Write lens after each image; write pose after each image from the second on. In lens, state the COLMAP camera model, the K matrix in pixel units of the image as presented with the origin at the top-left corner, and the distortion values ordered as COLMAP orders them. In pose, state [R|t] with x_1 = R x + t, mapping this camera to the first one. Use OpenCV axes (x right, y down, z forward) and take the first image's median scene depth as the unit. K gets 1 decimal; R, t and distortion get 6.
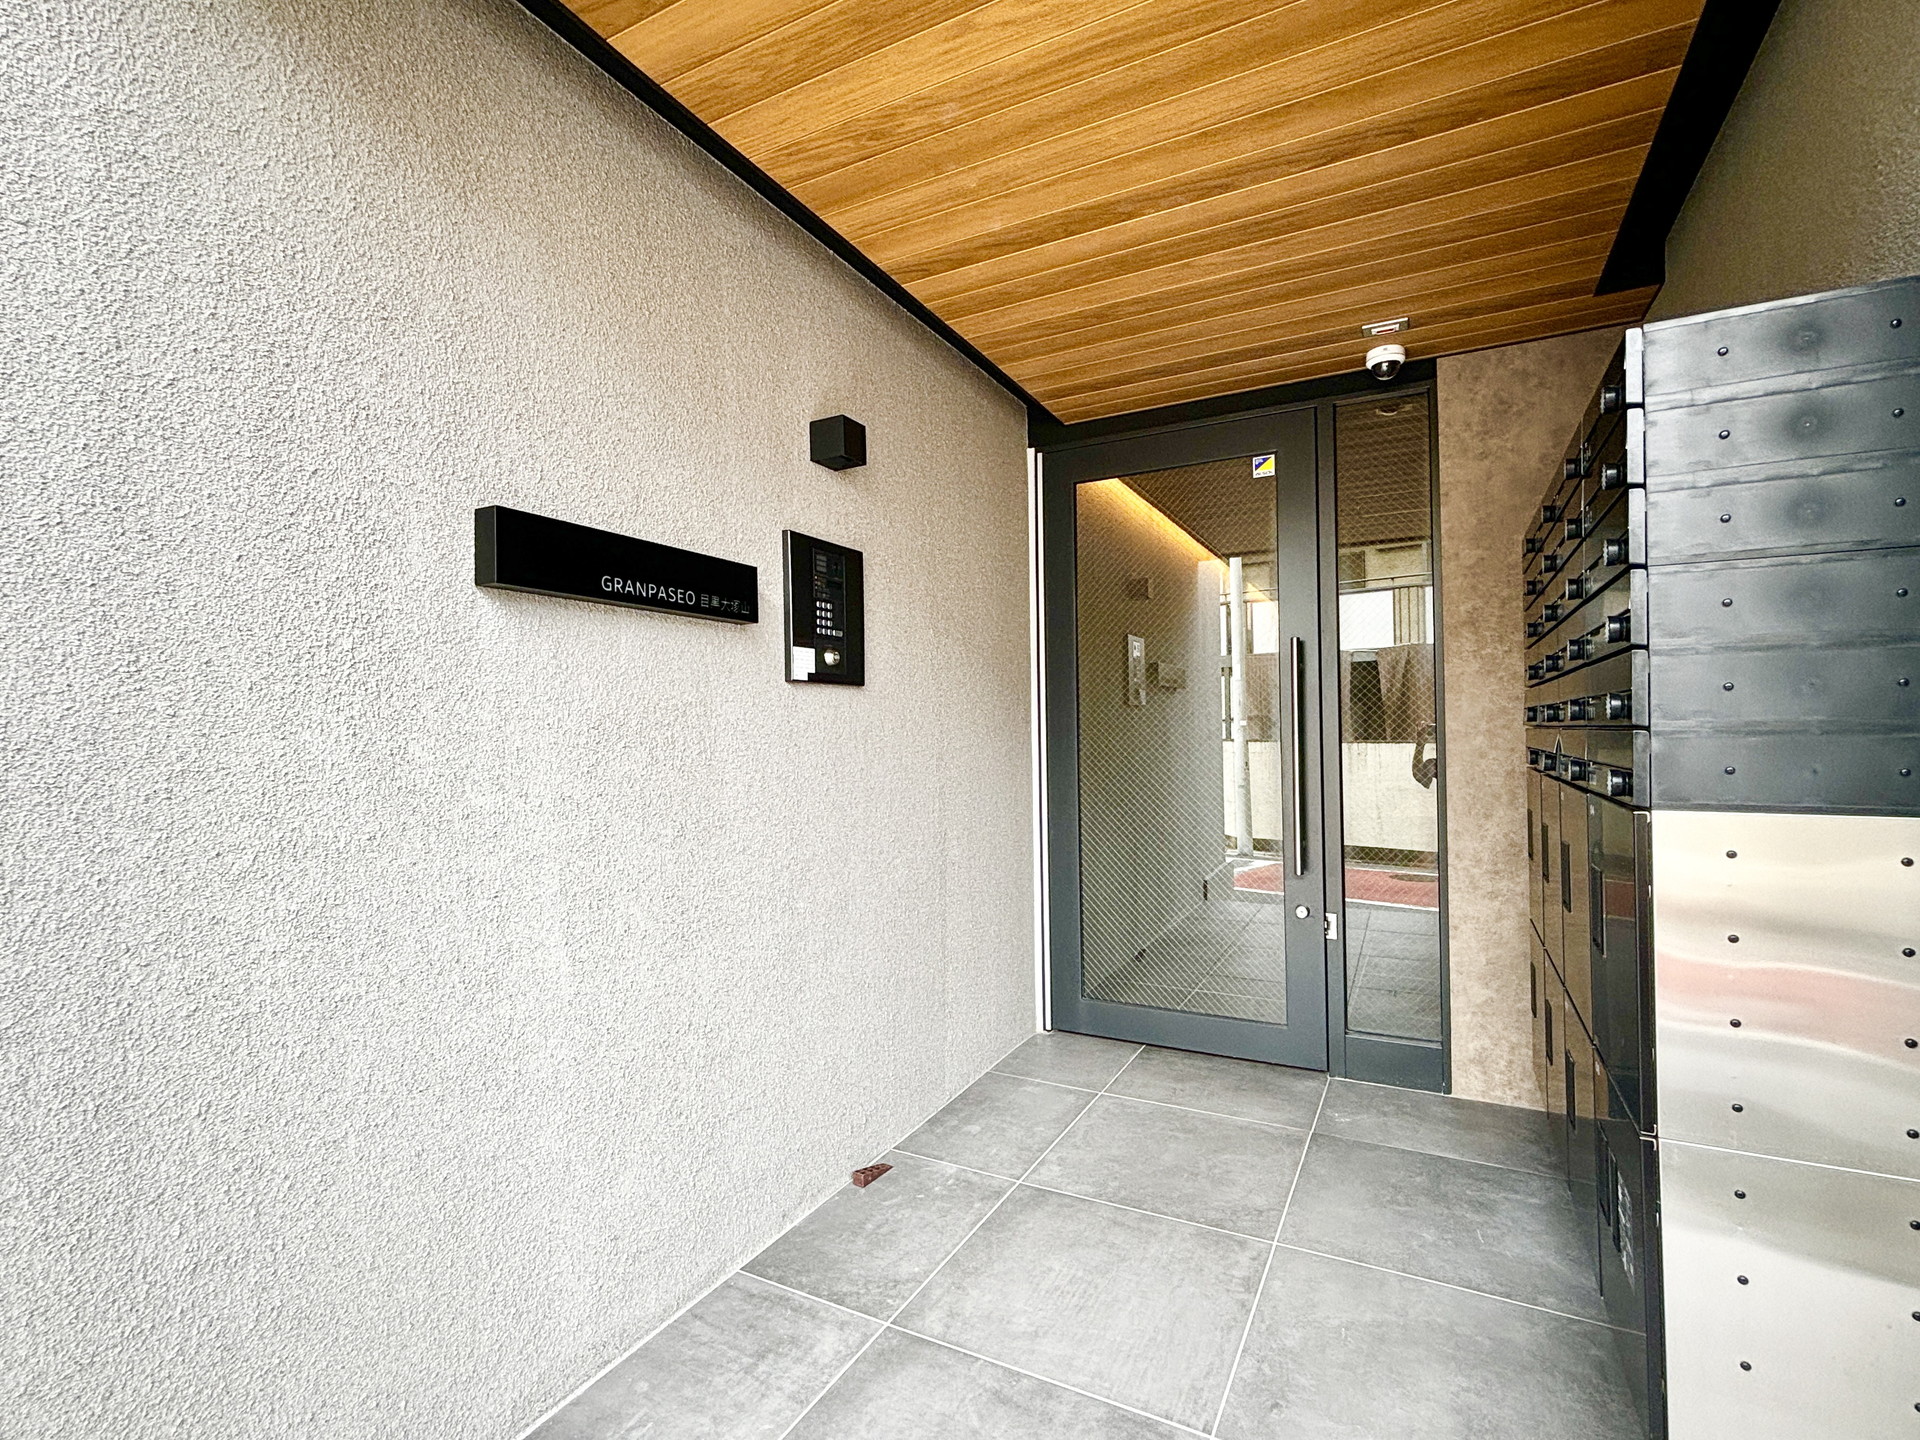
lens RADIAL K [[899.2, 0, 958.5], [0, 899.2, 719.8], [0, 0, 1]] dist [-0.002949, -0.000183]
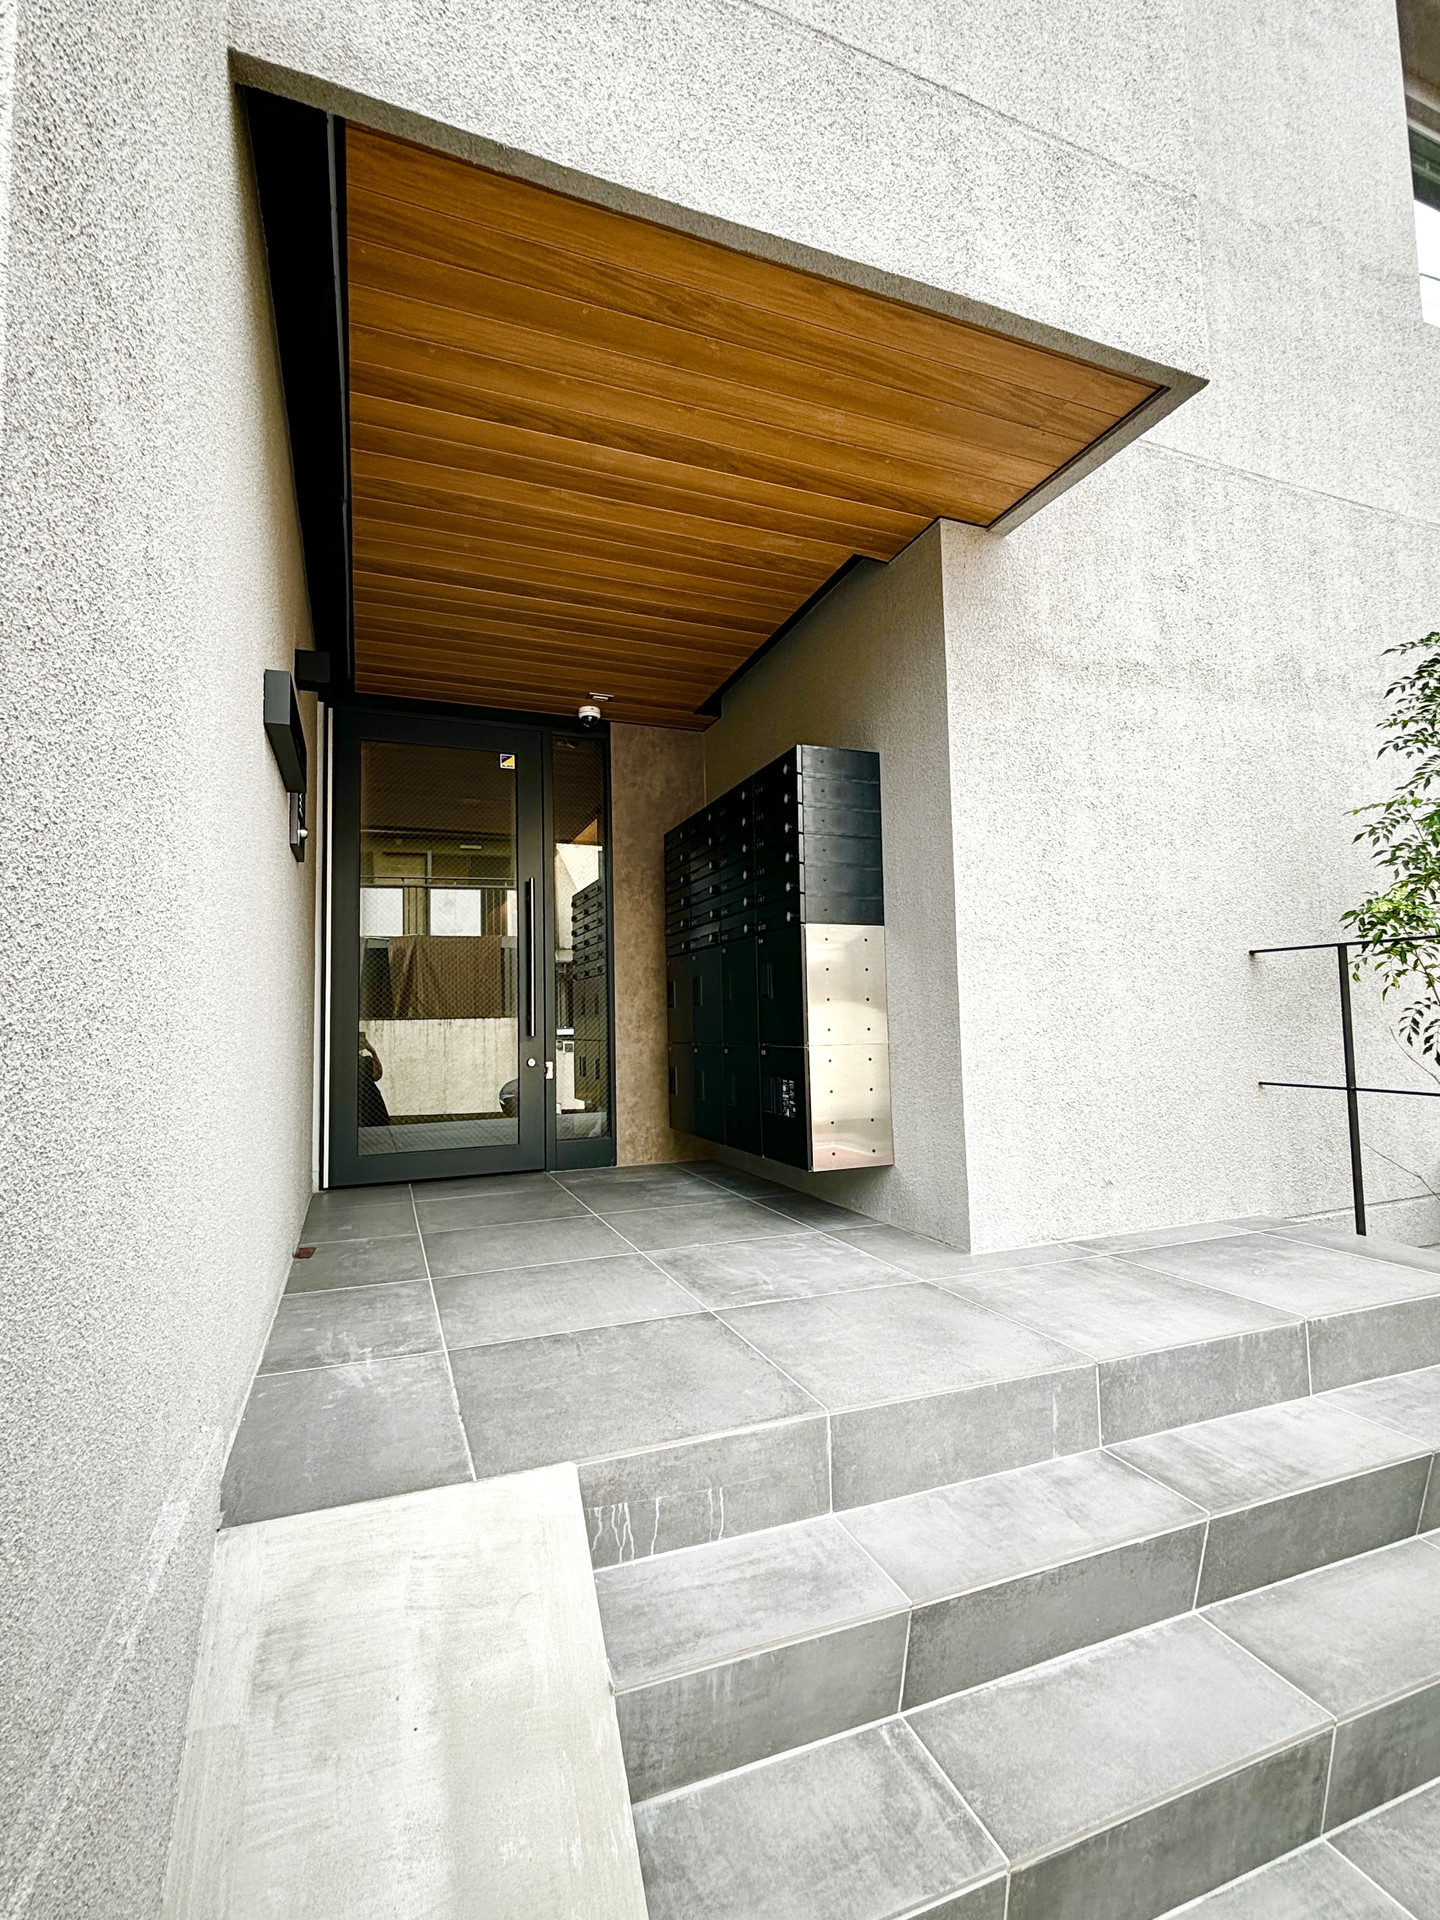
lens RADIAL K [[899.2, 0, 717.2], [0, 899.2, 963.0], [0, 0, 1]] dist [-0.002949, -0.000183]
pose [[0.646686, 0.054728, 0.760791, -0.598603], [0.001732, 0.997315, -0.073215, 0.171601], [-0.762755, 0.048664, 0.644854, -0.211395]]
